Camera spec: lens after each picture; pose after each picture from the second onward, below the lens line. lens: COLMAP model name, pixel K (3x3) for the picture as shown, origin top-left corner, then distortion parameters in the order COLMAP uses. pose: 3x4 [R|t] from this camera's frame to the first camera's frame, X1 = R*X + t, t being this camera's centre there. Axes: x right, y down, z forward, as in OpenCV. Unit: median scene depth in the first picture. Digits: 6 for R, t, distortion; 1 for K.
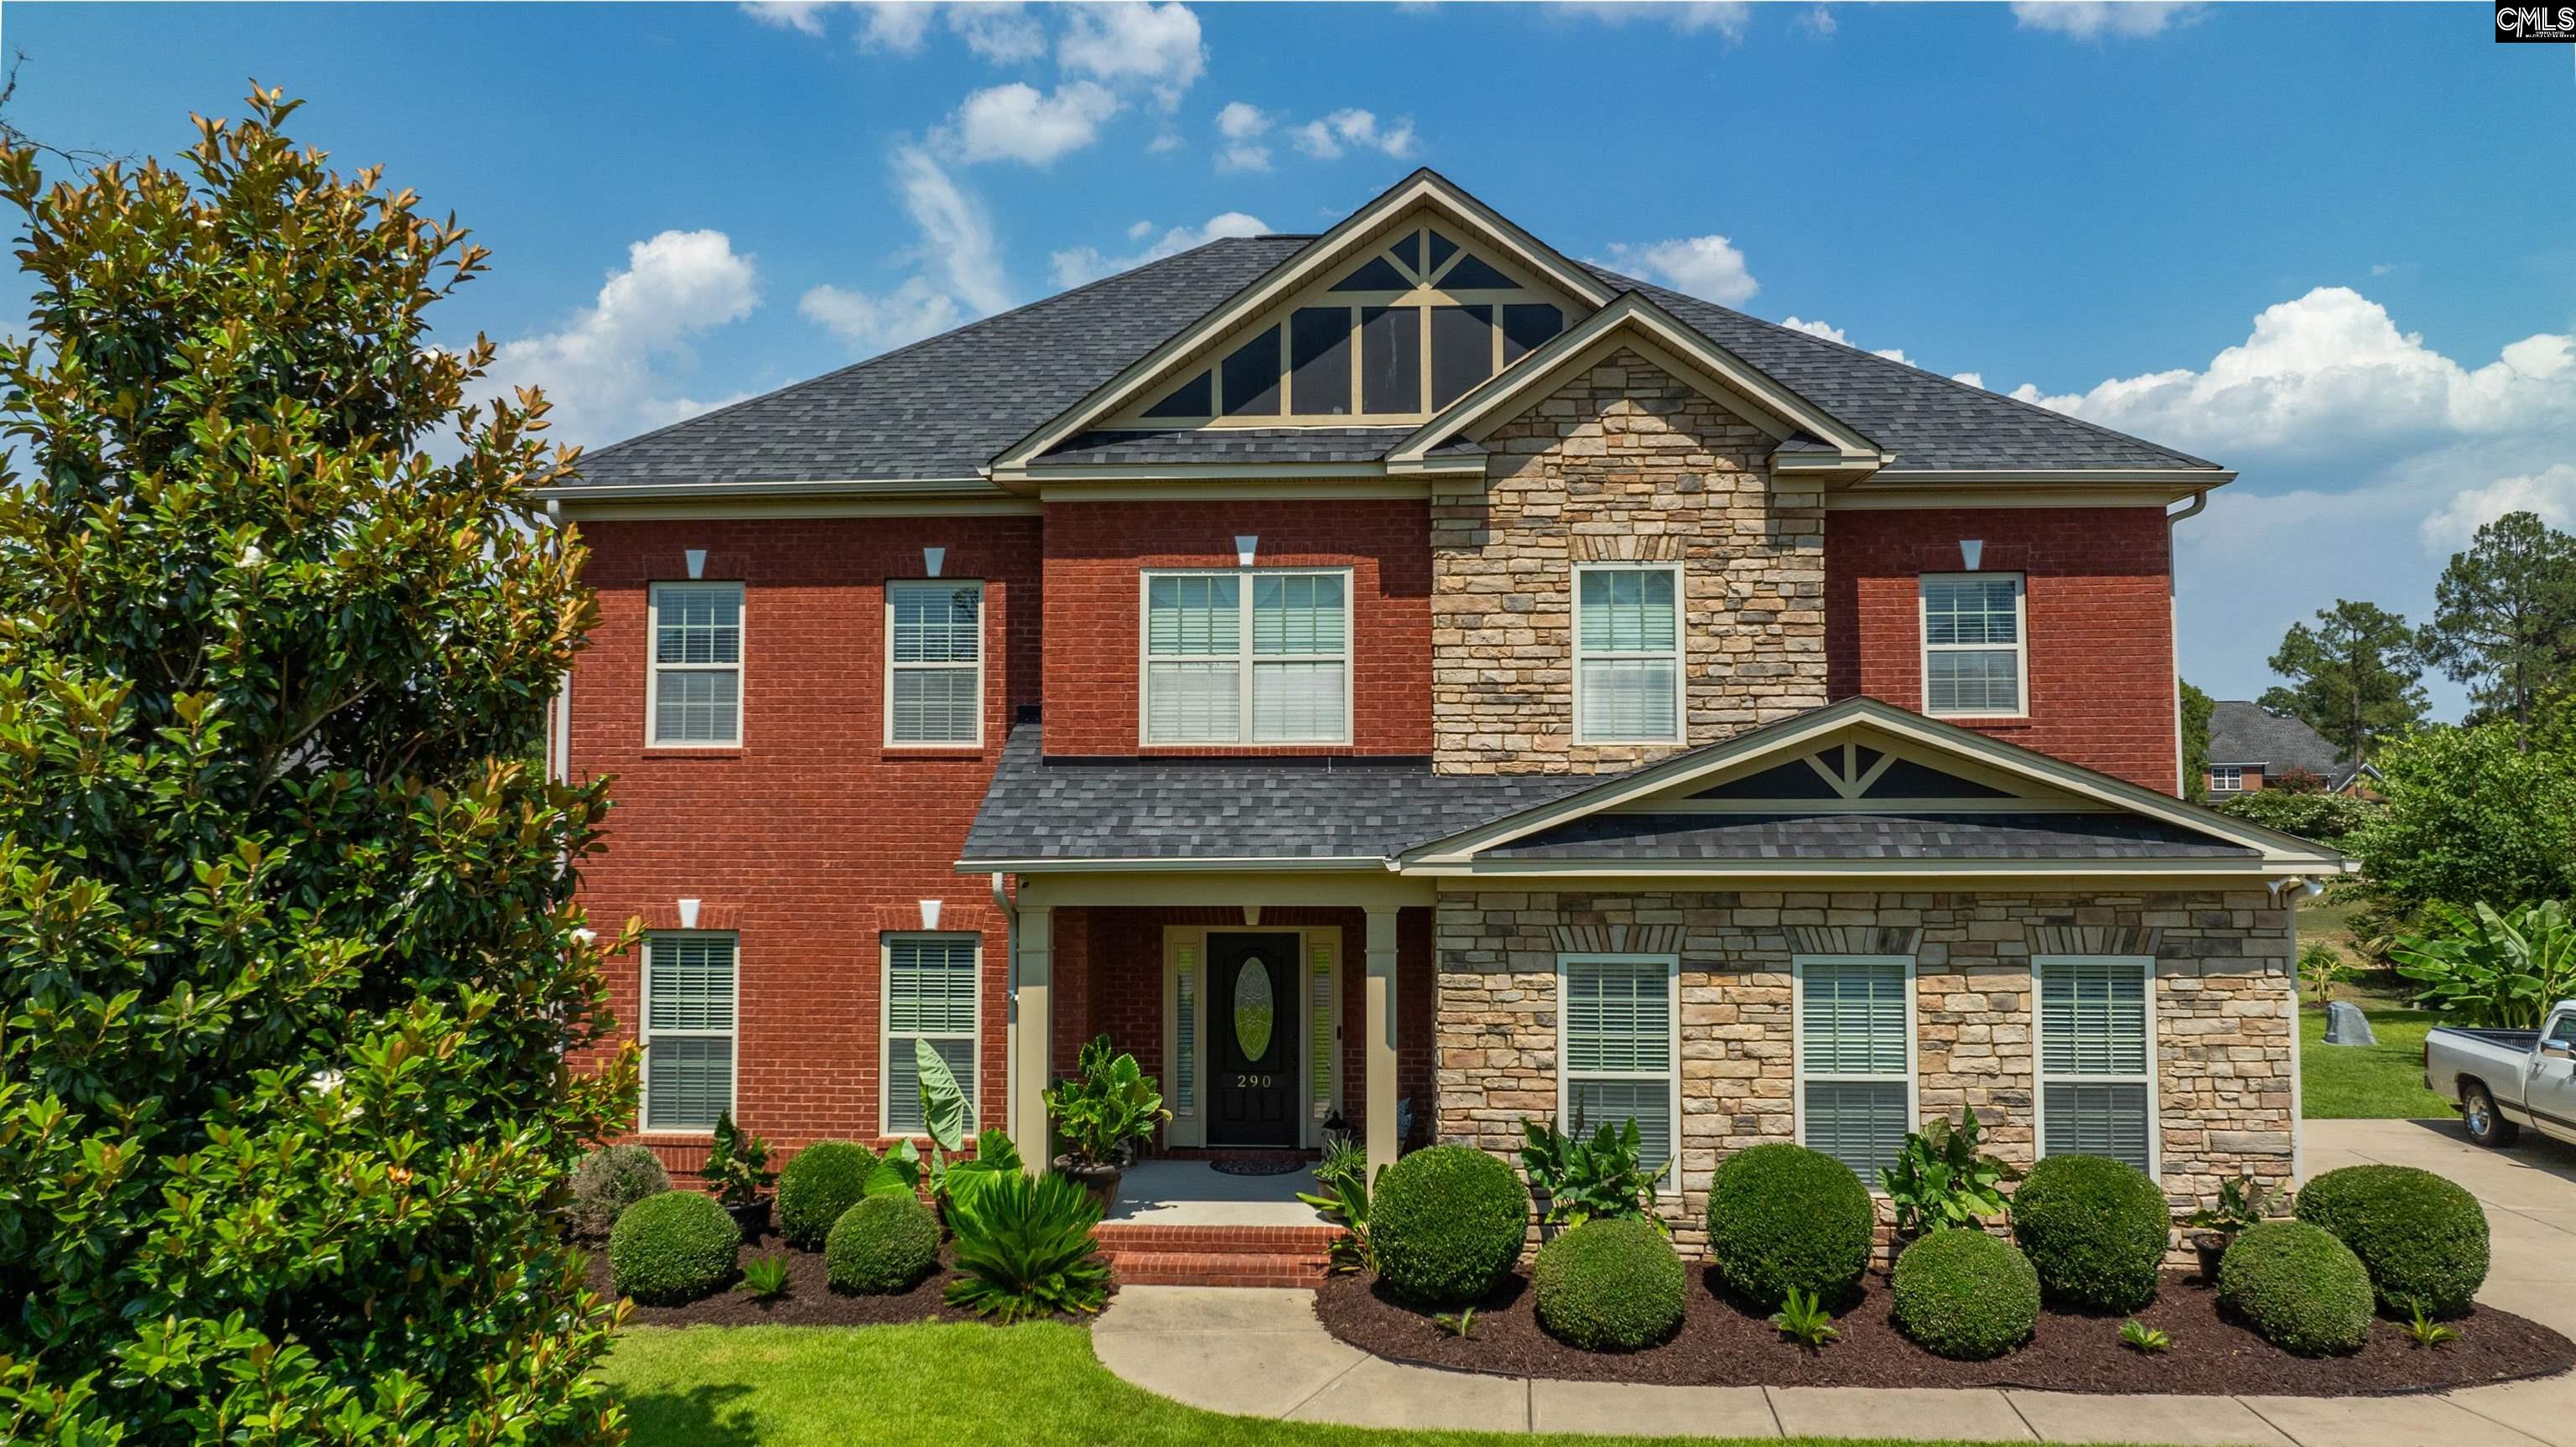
lens RADIAL K [[1708.8, 0, 1279.5], [0, 1708.8, 627.2], [0, 0, 1]] dist [-0.017322, 0.000194]
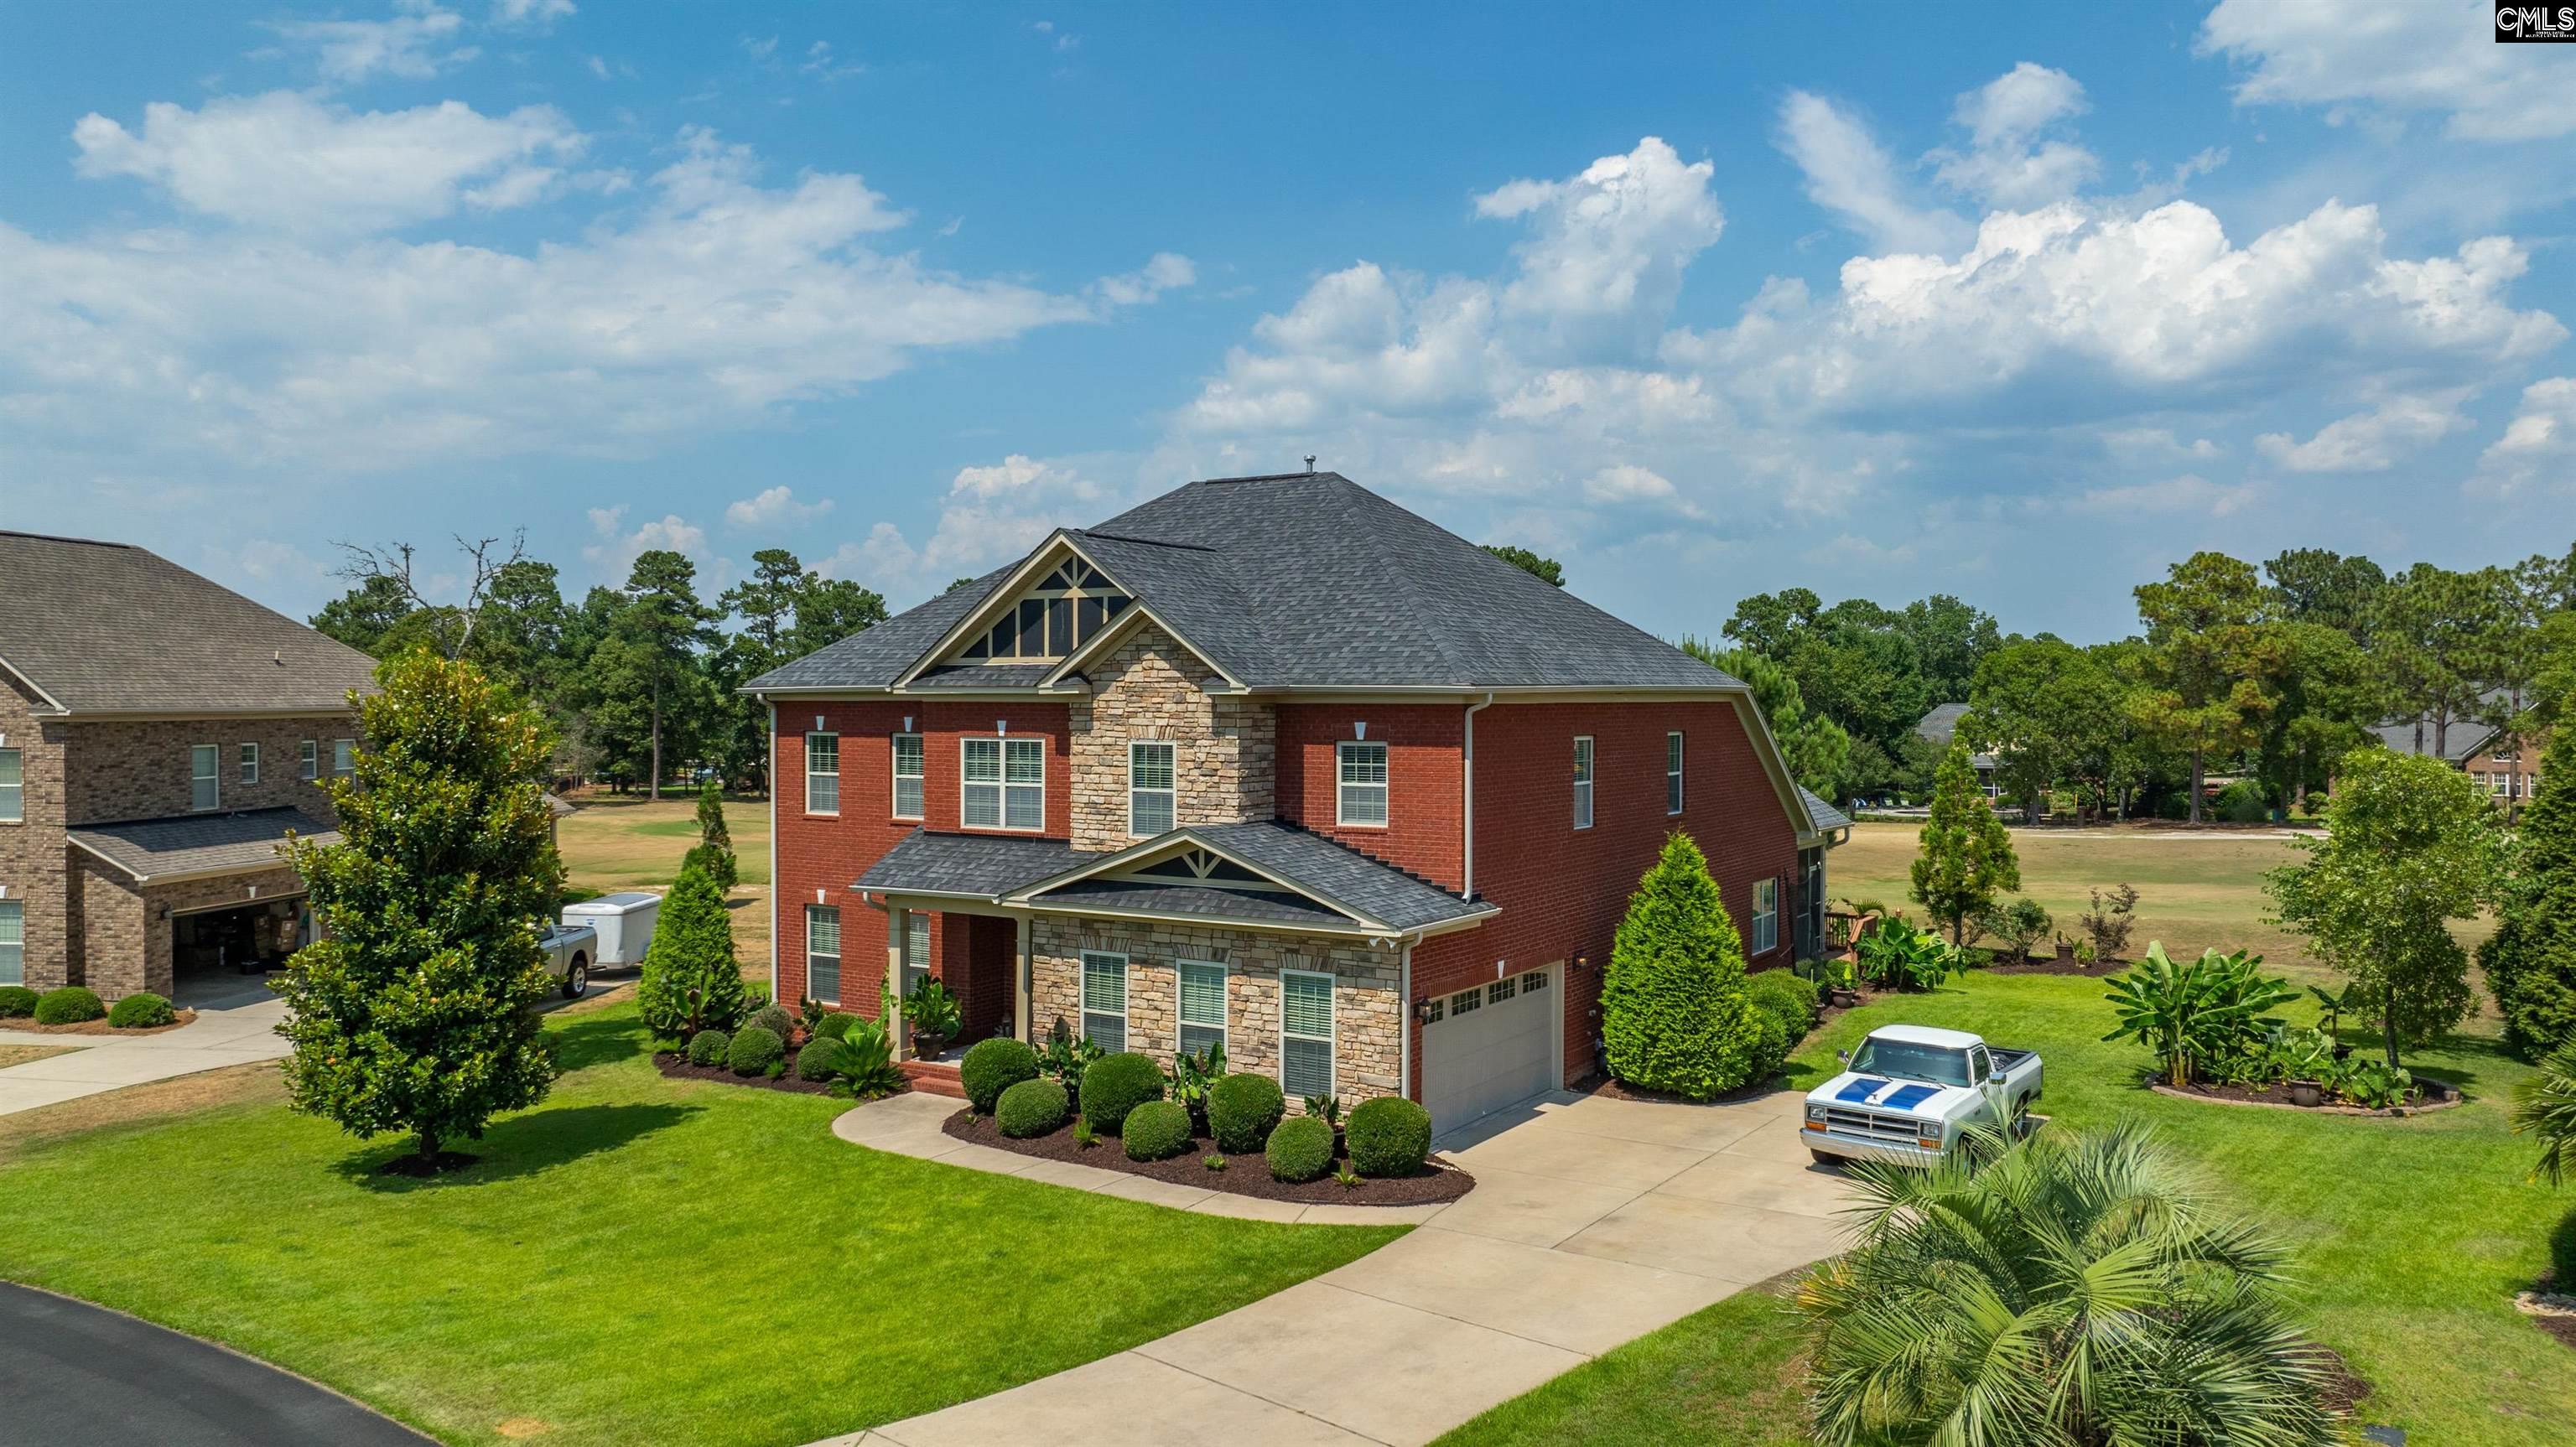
lens RADIAL K [[1708.8, 0, 1279.5], [0, 1708.8, 627.2], [0, 0, 1]] dist [-0.017322, 0.000194]
pose [[0.882147, -0.019655, -0.470563, 1.212297], [0.042808, 0.998339, 0.038552, -0.228507], [0.469024, -0.054152, 0.881524, -0.565804]]
